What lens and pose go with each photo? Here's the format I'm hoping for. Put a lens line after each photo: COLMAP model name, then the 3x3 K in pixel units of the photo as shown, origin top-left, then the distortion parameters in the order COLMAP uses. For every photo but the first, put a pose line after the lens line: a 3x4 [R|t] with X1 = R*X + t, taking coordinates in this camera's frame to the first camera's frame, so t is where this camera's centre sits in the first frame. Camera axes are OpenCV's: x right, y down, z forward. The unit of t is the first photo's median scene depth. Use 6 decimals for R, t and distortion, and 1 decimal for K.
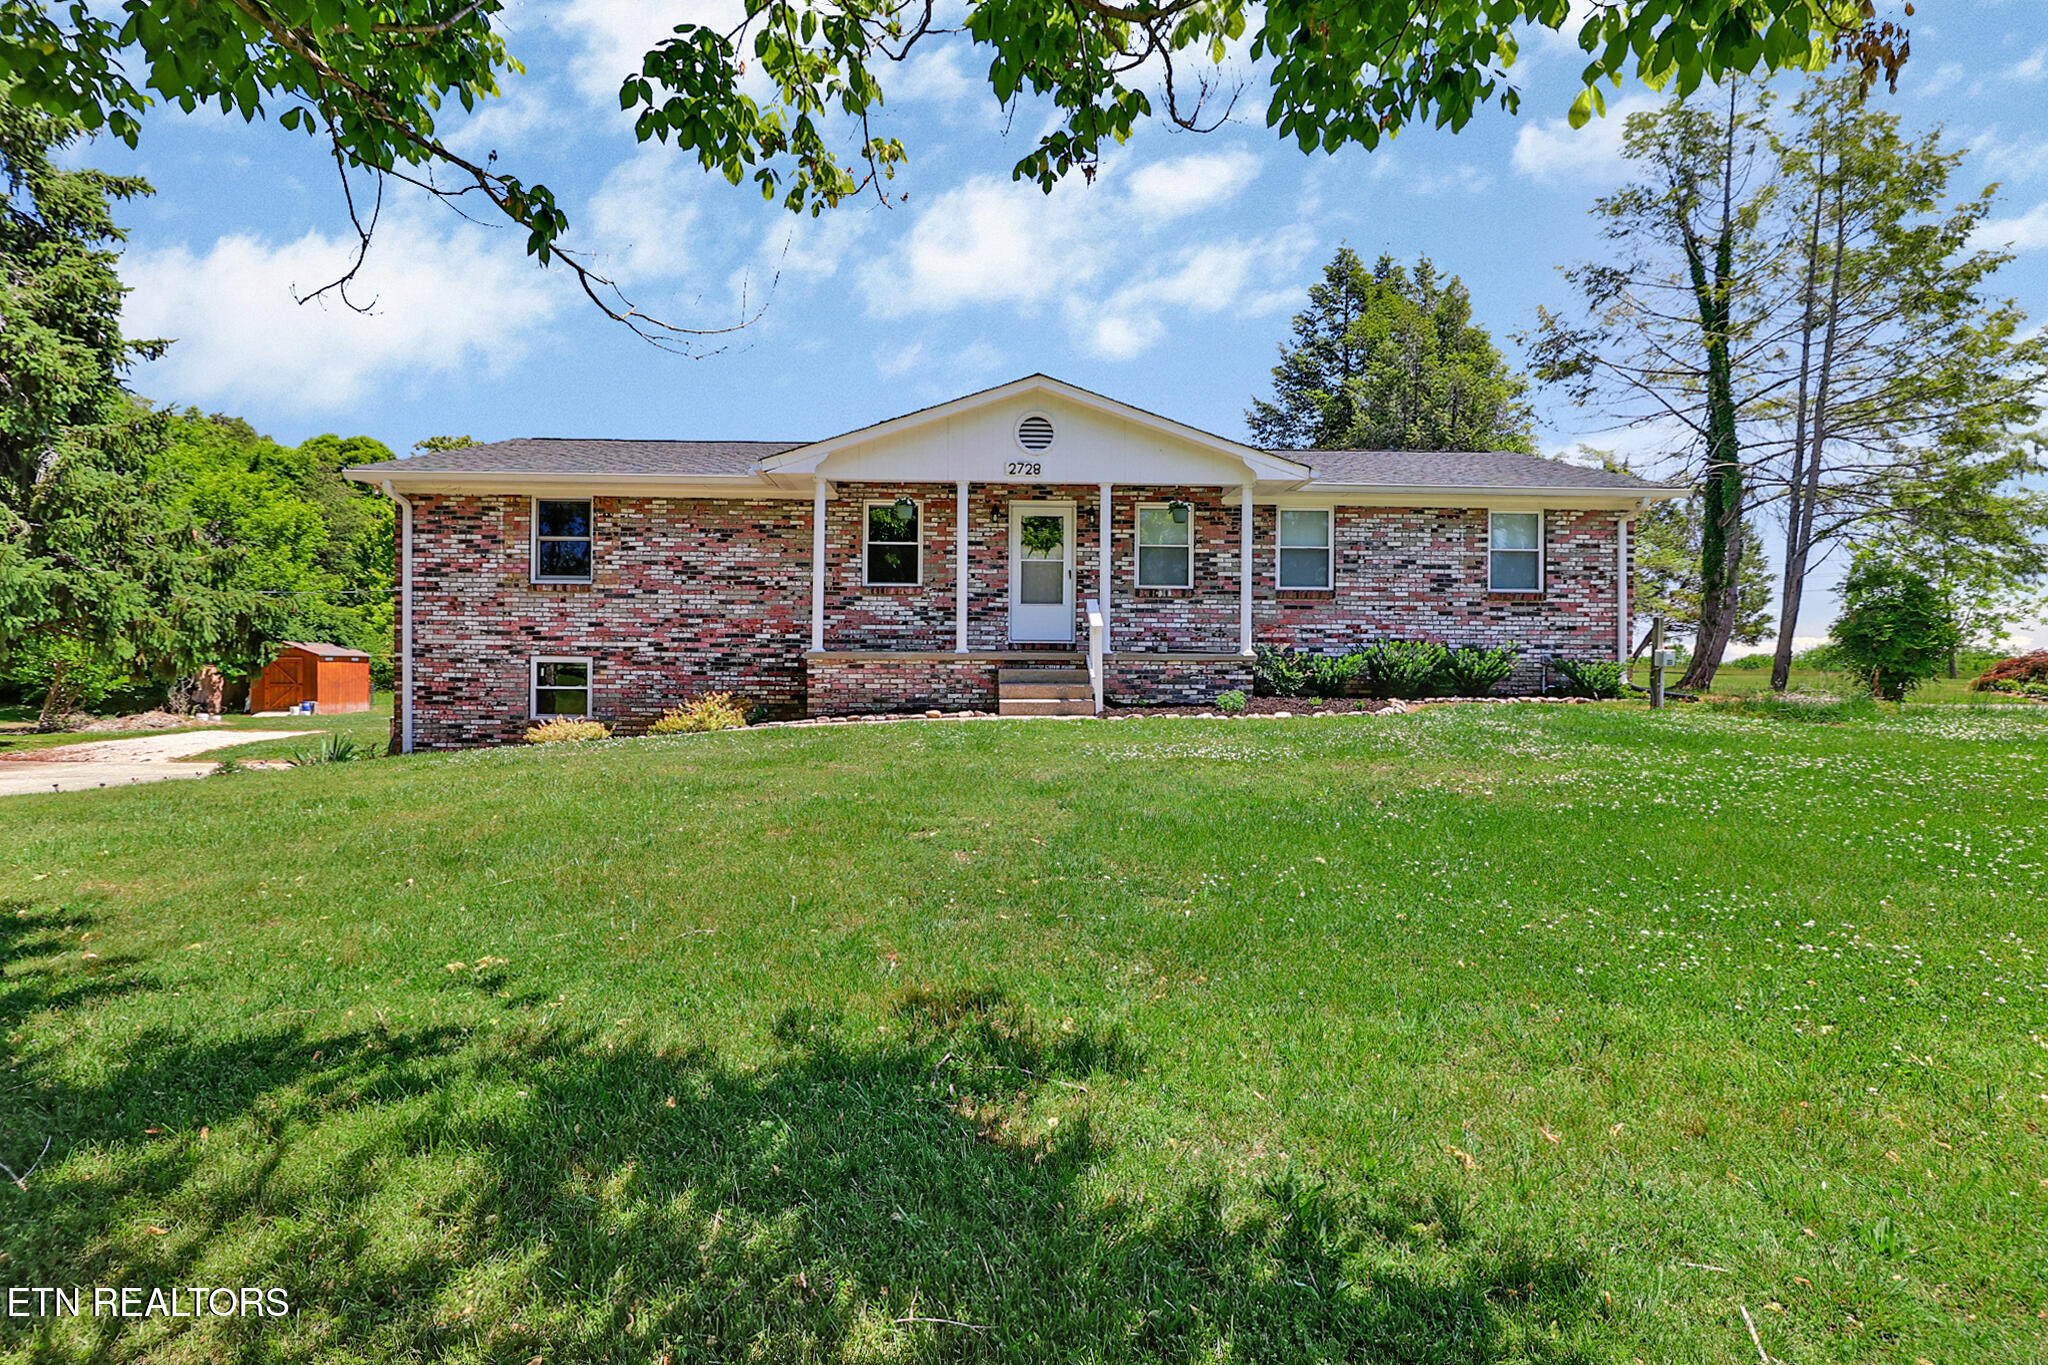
lens RADIAL K [[962.4, 0, 1012.4], [0, 962.4, 691.9], [0, 0, 1]] dist [0.001470, -0.004139]
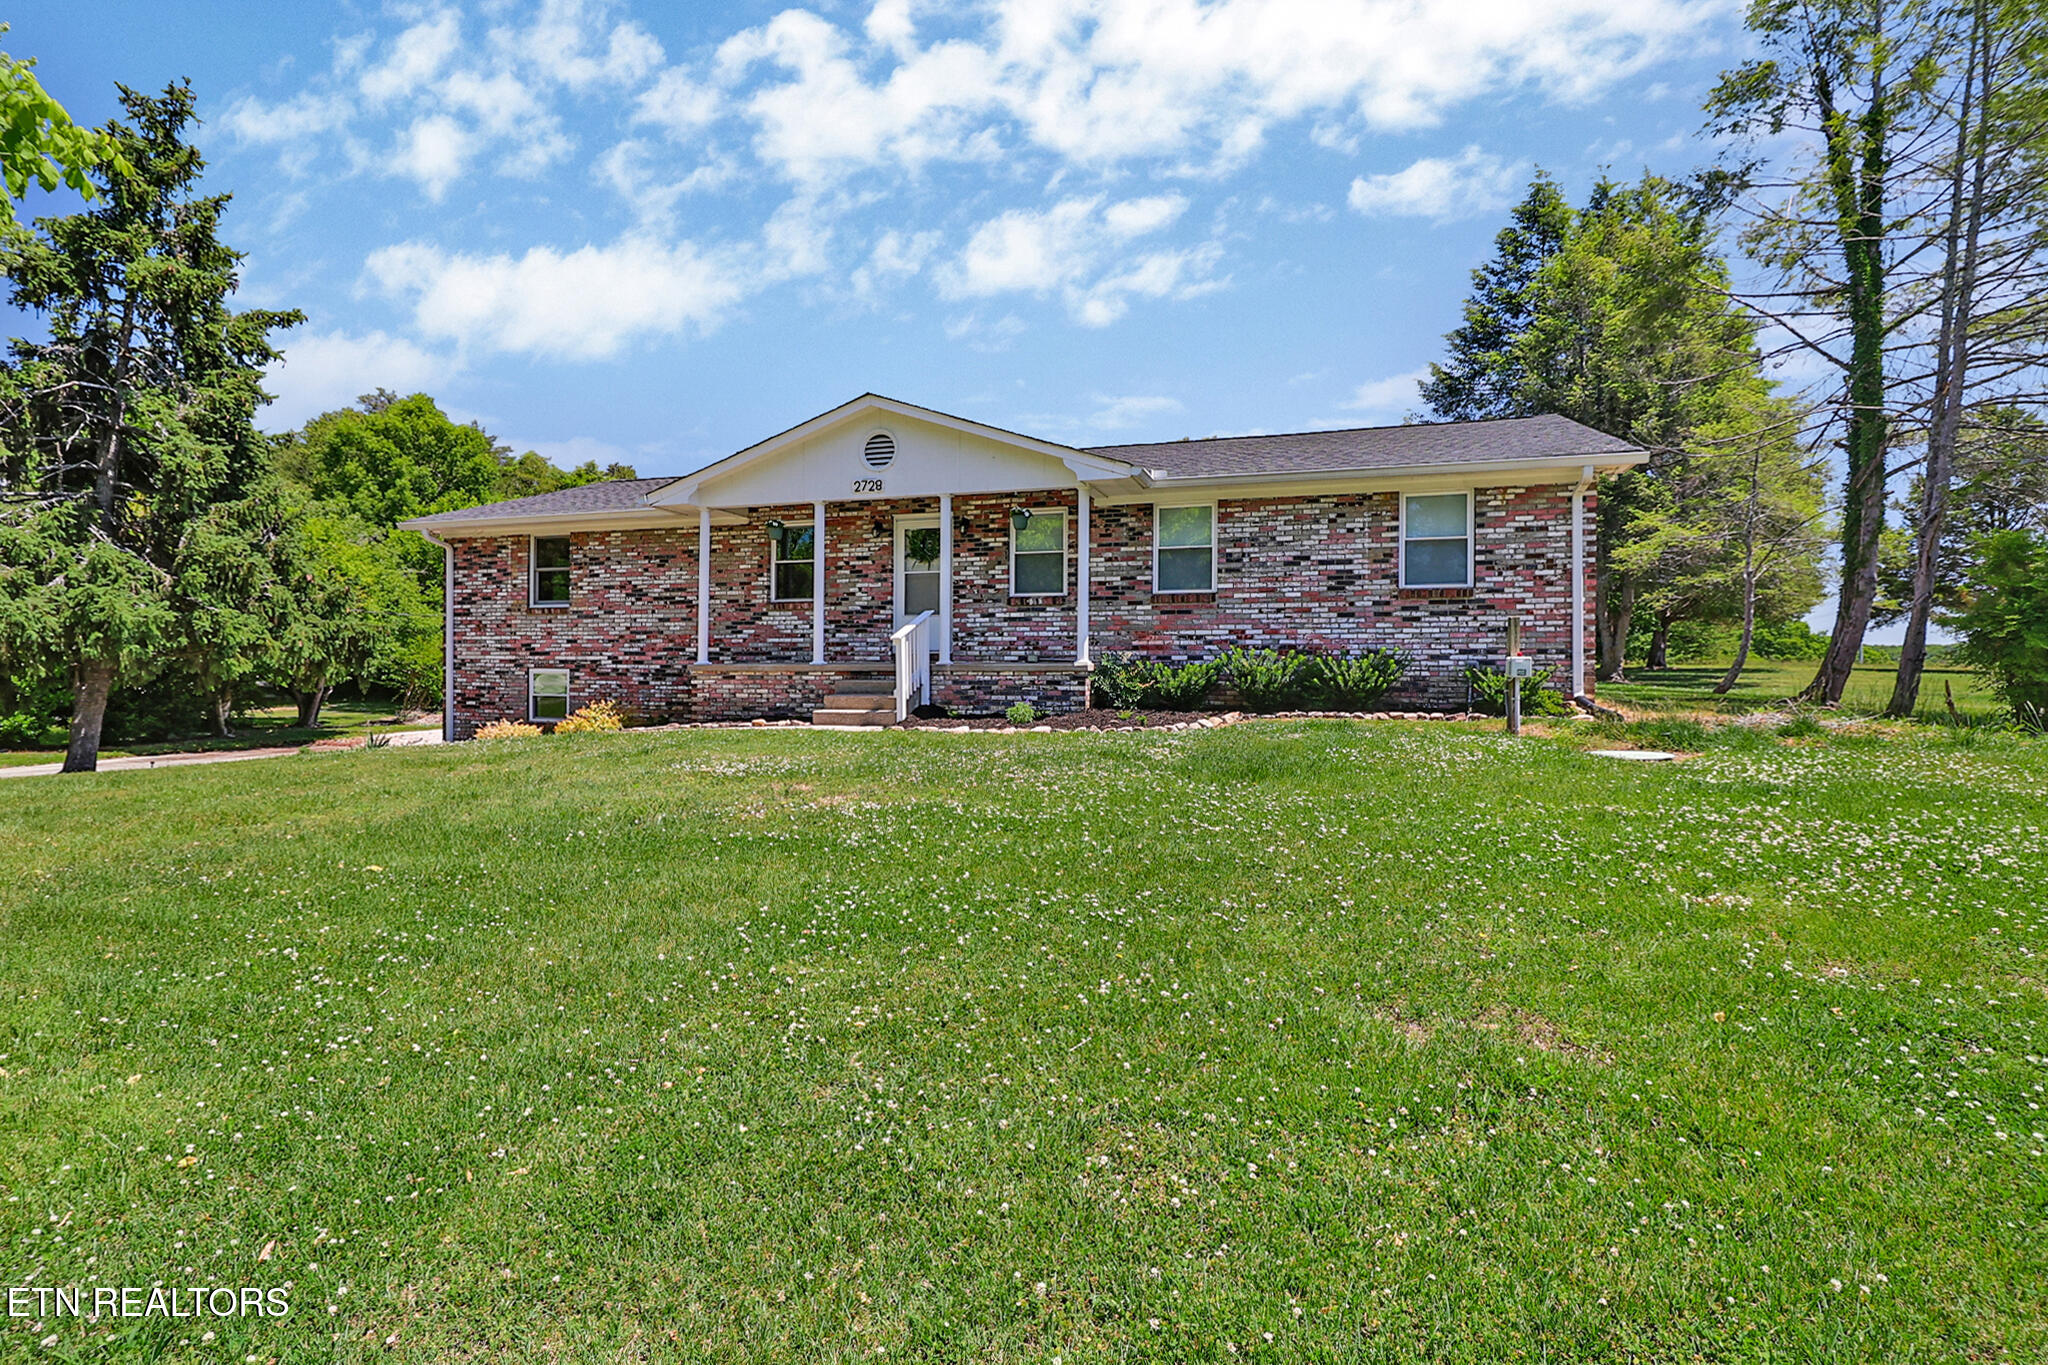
lens RADIAL K [[962.4, 0, 1041.2], [0, 962.4, 695.8], [0, 0, 1]] dist [0.001470, -0.004139]
pose [[0.942444, 0.005315, -0.334320, 0.500668], [-0.003023, 0.999968, 0.007377, -0.013744], [0.334349, -0.005942, 0.942431, 0.081399]]
